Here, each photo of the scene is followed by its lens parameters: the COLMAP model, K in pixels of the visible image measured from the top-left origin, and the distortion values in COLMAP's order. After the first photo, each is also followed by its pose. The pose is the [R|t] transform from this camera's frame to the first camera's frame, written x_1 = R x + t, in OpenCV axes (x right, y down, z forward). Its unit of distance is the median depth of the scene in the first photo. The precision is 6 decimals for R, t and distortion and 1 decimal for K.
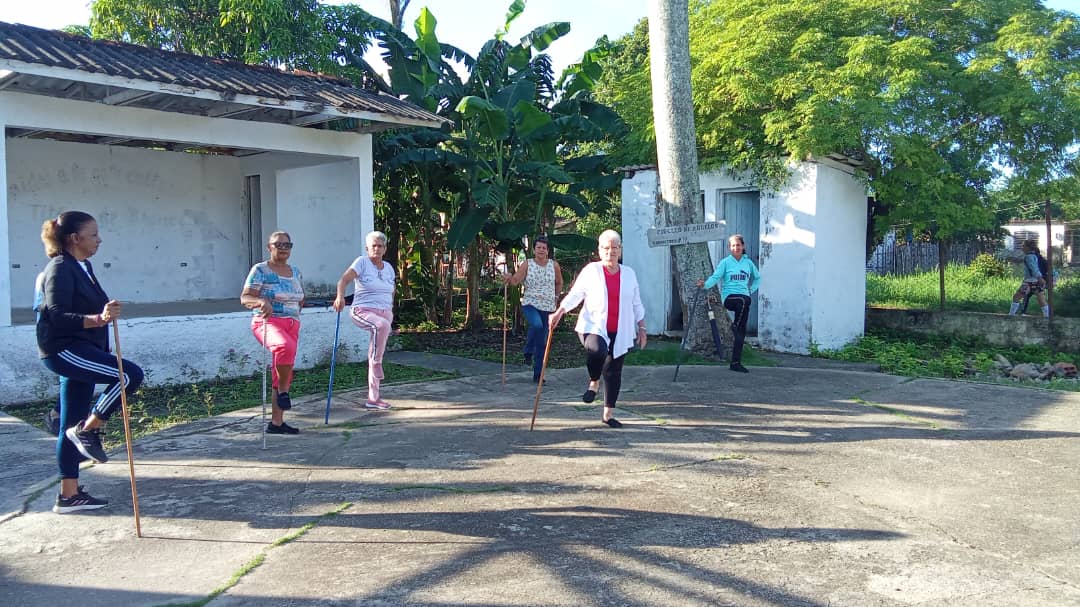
lens RADIAL K [[842.7, 0, 540.0], [0, 842.7, 303.5], [0, 0, 1]] dist [0.052884, -0.121136]
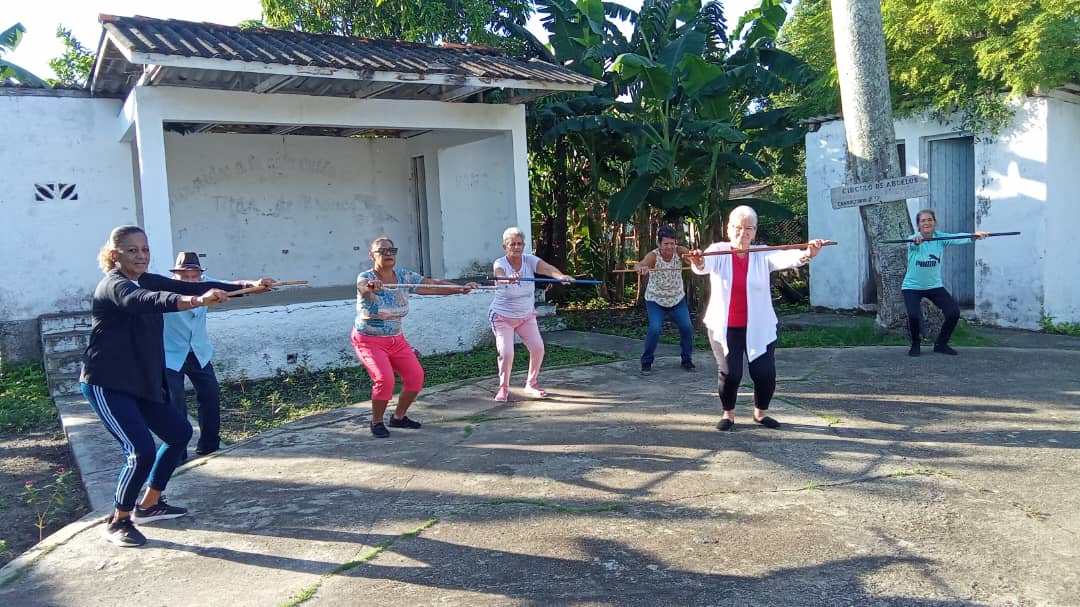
lens RADIAL K [[831.7, 0, 540.0], [0, 831.7, 303.5], [0, 0, 1]] dist [0.052818, -0.109885]
pose [[0.969524, -0.019485, -0.244219, 0.044112], [0.028123, 0.999094, 0.031934, -0.005938], [0.243376, -0.037829, 0.969194, 0.089781]]
